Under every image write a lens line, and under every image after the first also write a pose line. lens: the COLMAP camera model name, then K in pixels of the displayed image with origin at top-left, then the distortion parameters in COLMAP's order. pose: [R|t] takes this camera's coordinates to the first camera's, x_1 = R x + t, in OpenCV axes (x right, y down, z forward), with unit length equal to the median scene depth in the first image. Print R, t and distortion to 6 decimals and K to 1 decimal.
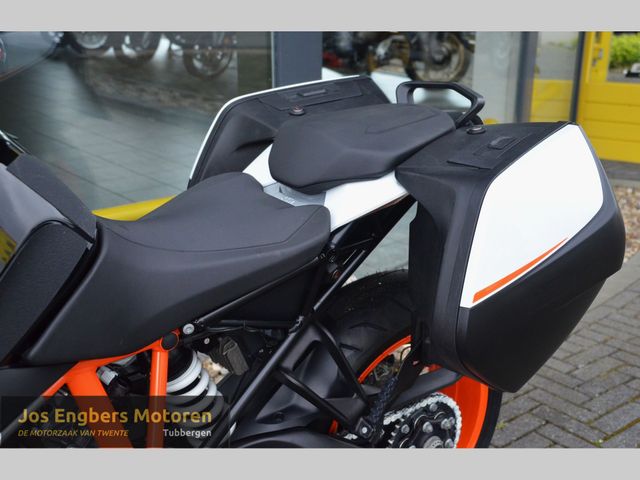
lens RADIAL K [[847.7, 0, 331.6], [0, 847.7, 248.8], [0, 0, 1]] dist [0.049740, 0.476925]
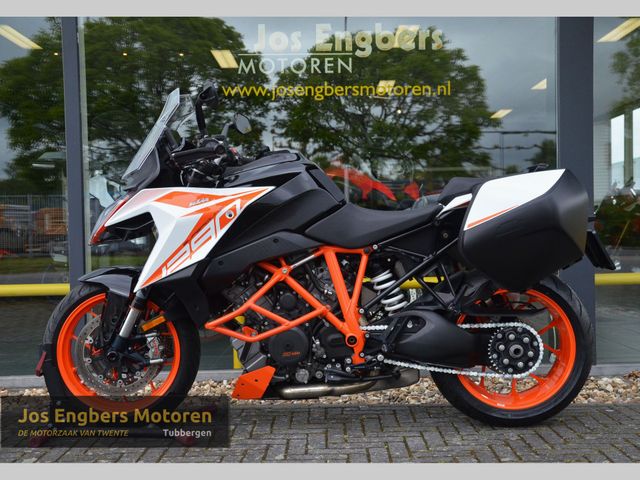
lens RADIAL K [[824.1, 0, 332.6], [0, 824.1, 237.2], [0, 0, 1]] dist [0.036065, 0.030540]
pose [[0.772700, -0.011458, -0.634668, 1.171089], [-0.188038, 0.950829, -0.246100, 0.633416], [0.606281, 0.309503, 0.732551, -0.784506]]
